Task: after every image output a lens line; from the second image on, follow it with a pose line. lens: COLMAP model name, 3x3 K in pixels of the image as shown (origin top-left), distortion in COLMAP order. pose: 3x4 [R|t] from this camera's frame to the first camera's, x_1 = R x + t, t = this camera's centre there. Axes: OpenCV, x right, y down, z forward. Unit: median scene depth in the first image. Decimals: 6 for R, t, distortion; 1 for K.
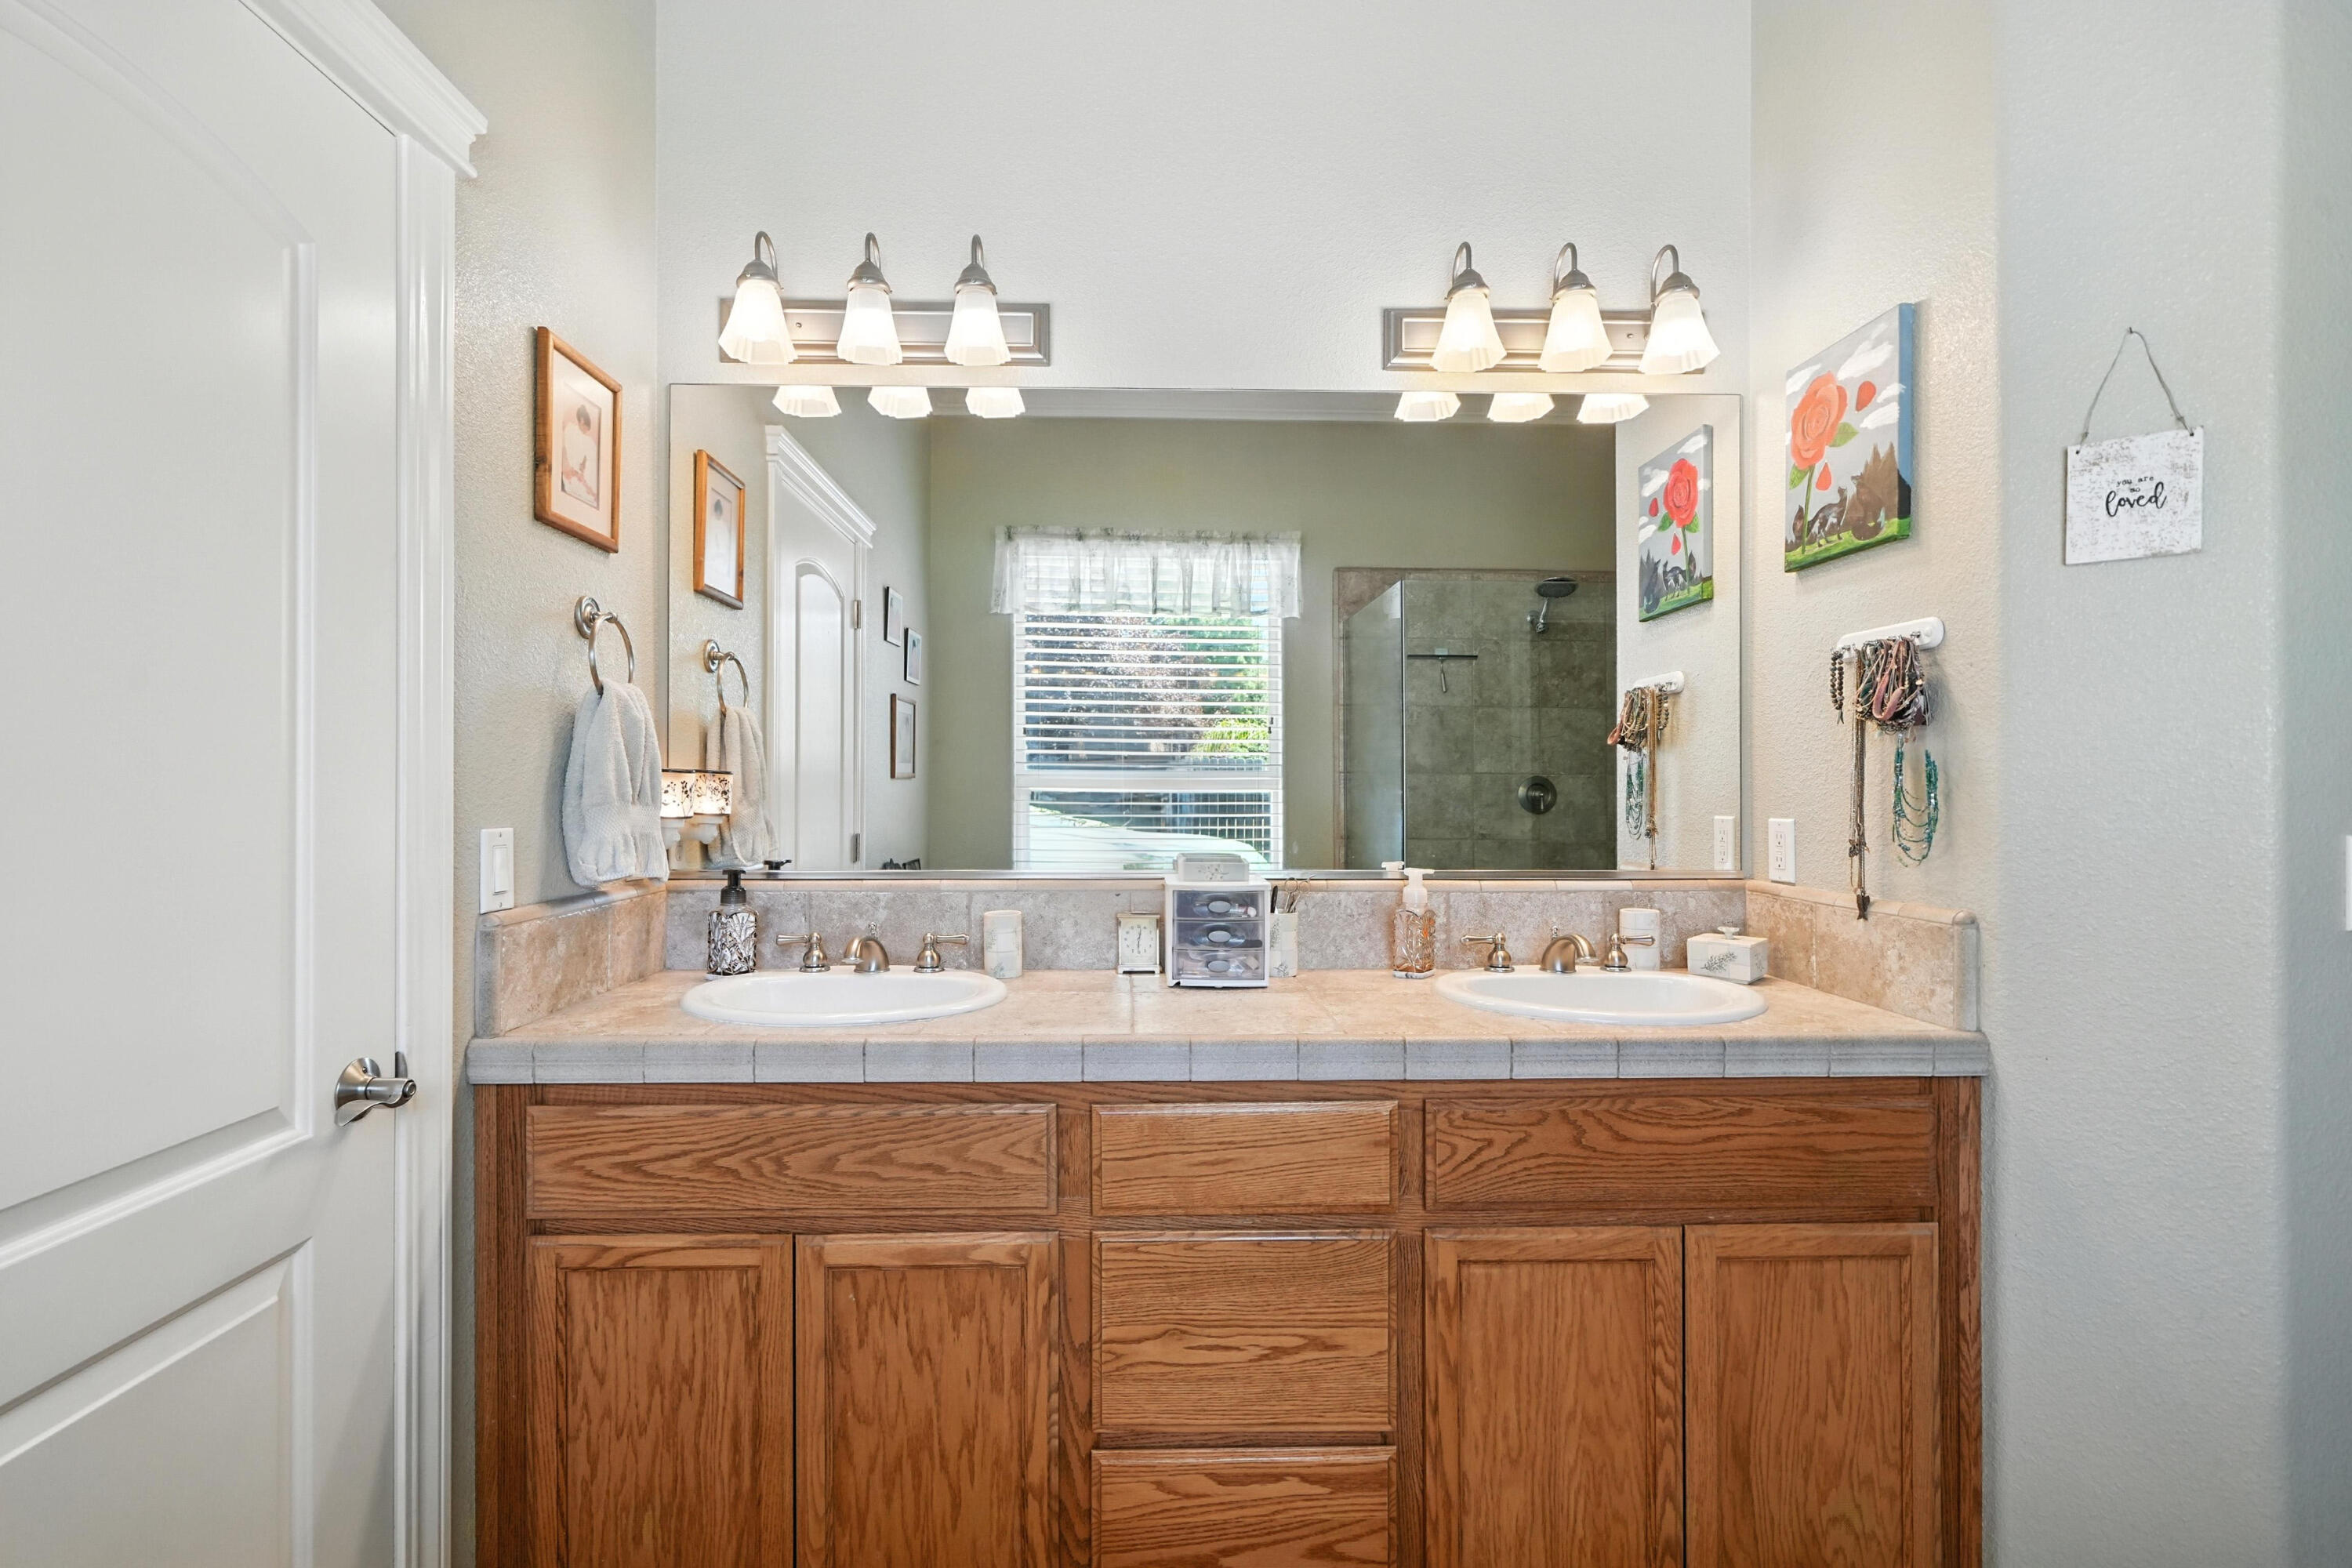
lens RADIAL K [[1094.9, 0, 1169.0], [0, 1094.9, 784.1], [0, 0, 1]] dist [-0.003024, -0.000112]
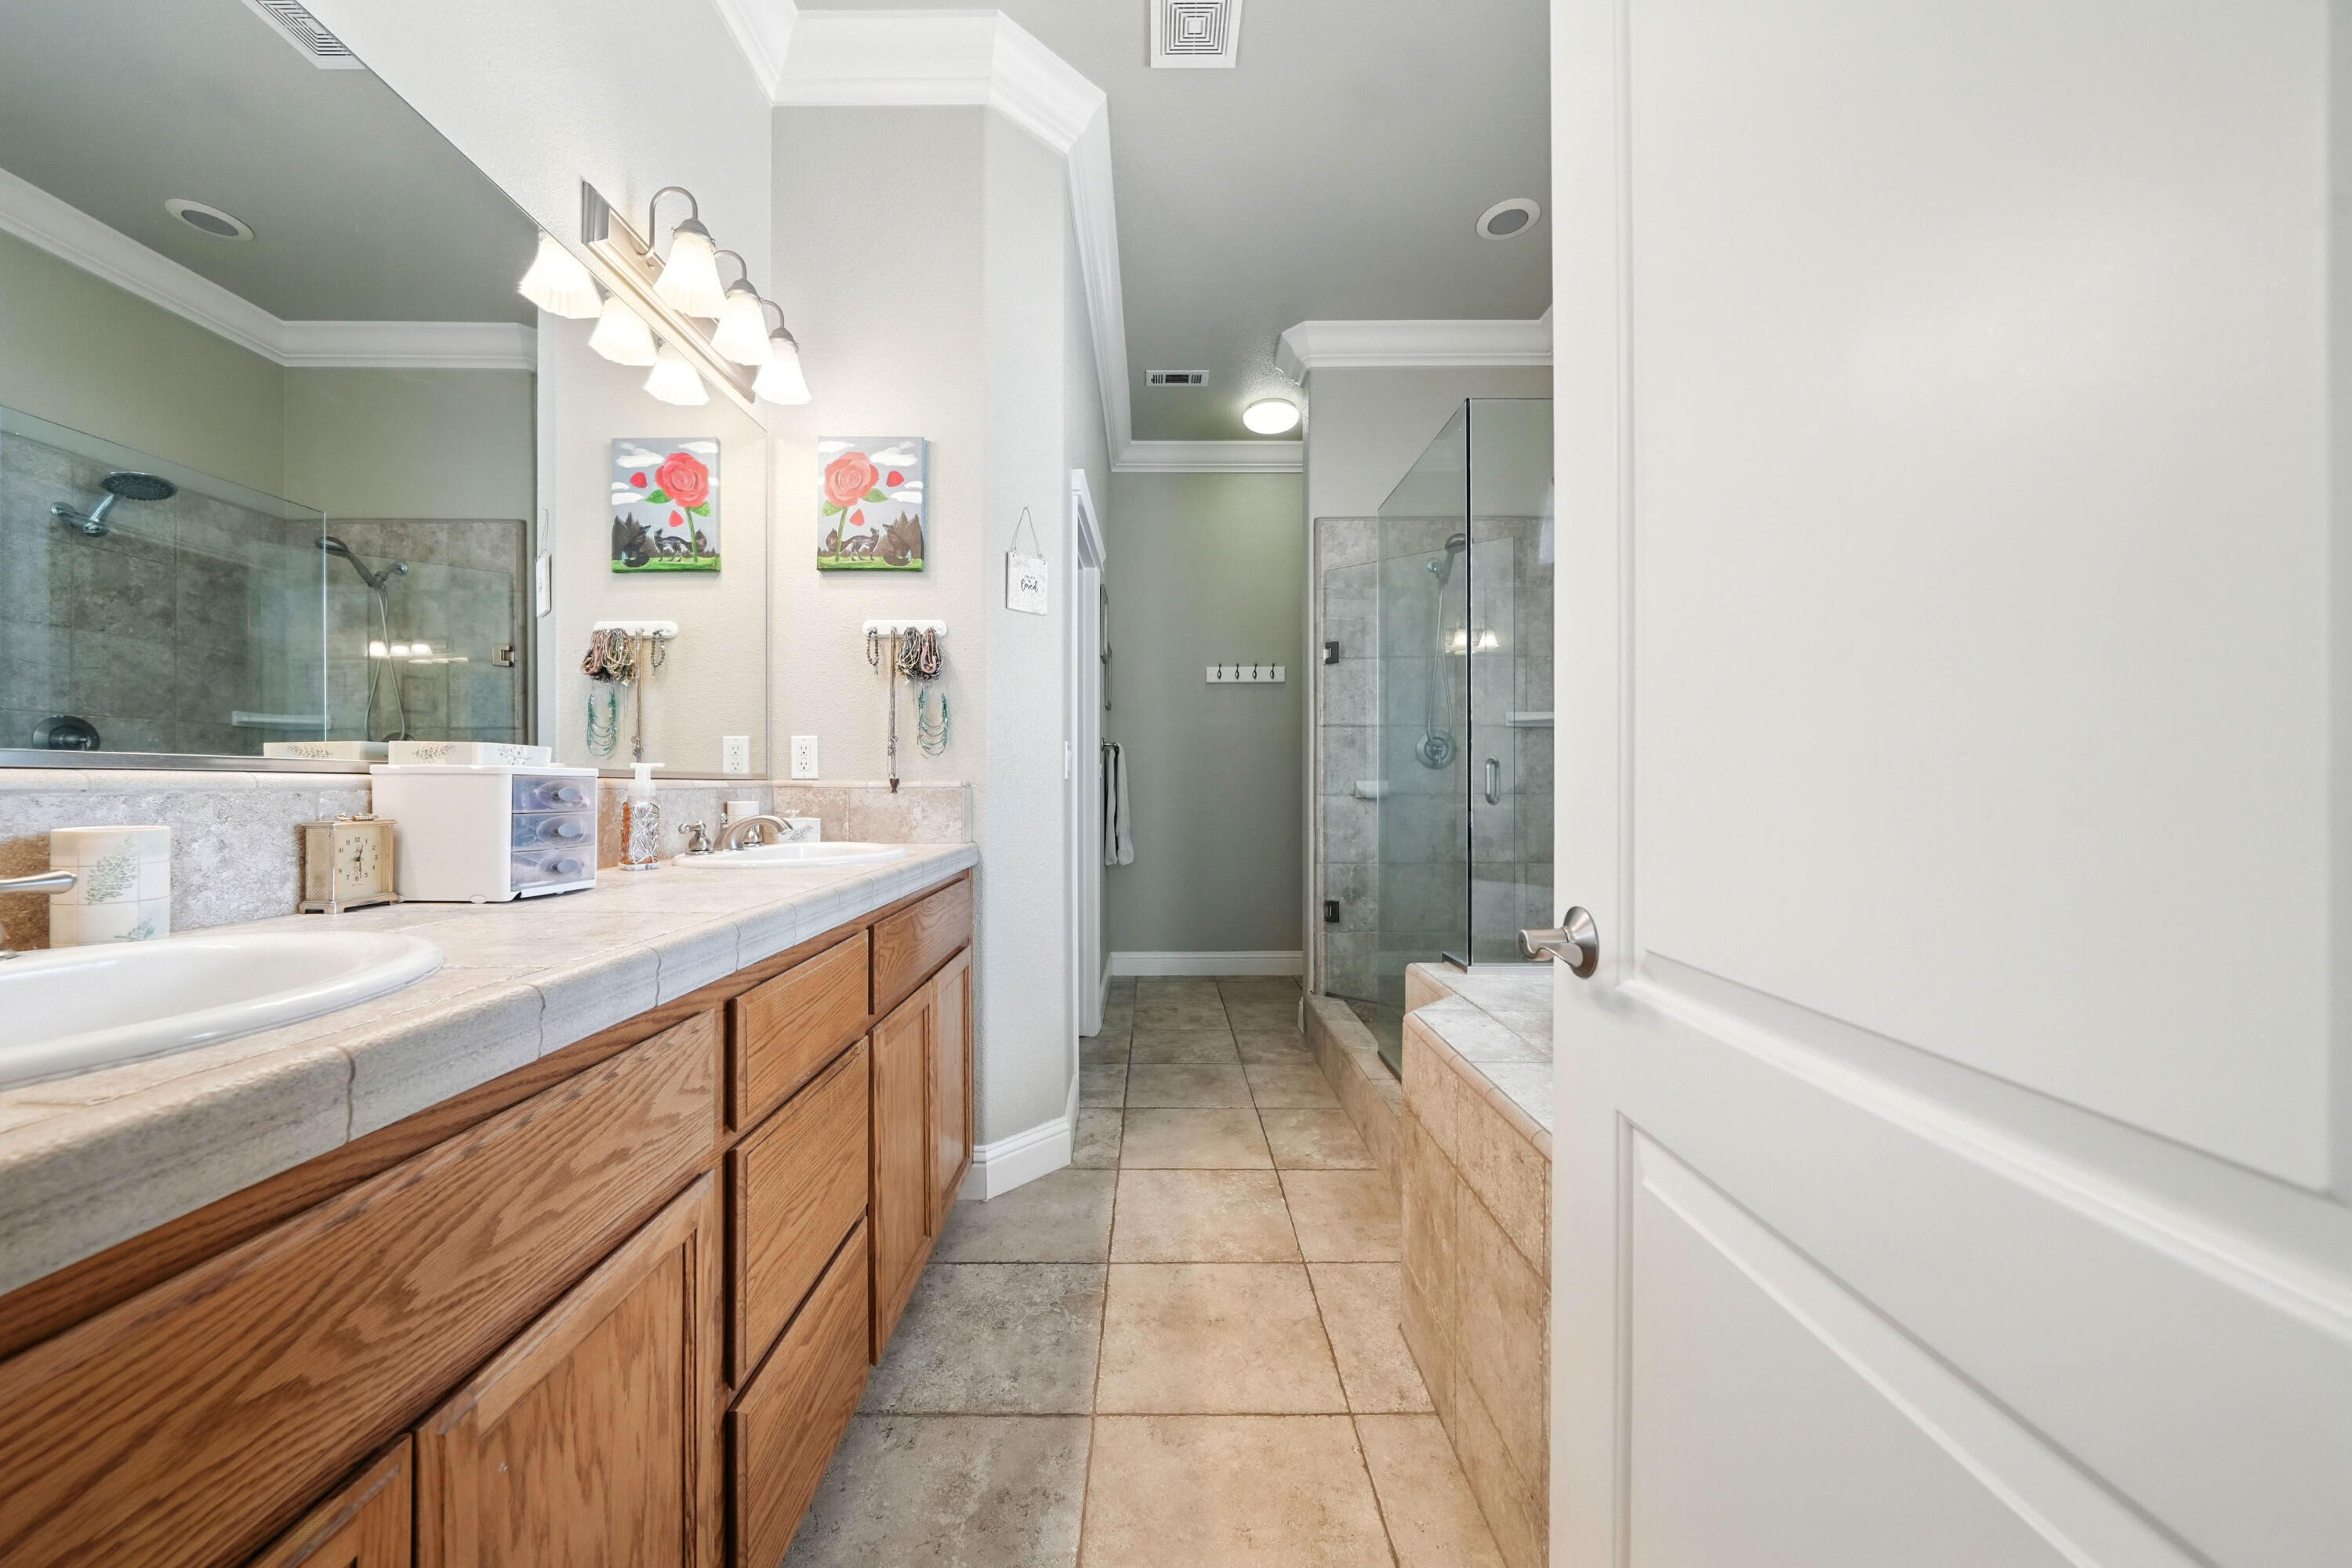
lens RADIAL K [[800.2, 0, 1164.1], [0, 800.2, 782.7], [0, 0, 1]] dist [0.000171, 0.000535]
pose [[0.025608, -0.000590, 0.999672, -0.568977], [0.000479, 1.000000, 0.000578, 0.106454], [-0.999672, 0.000465, 0.025608, 0.551213]]
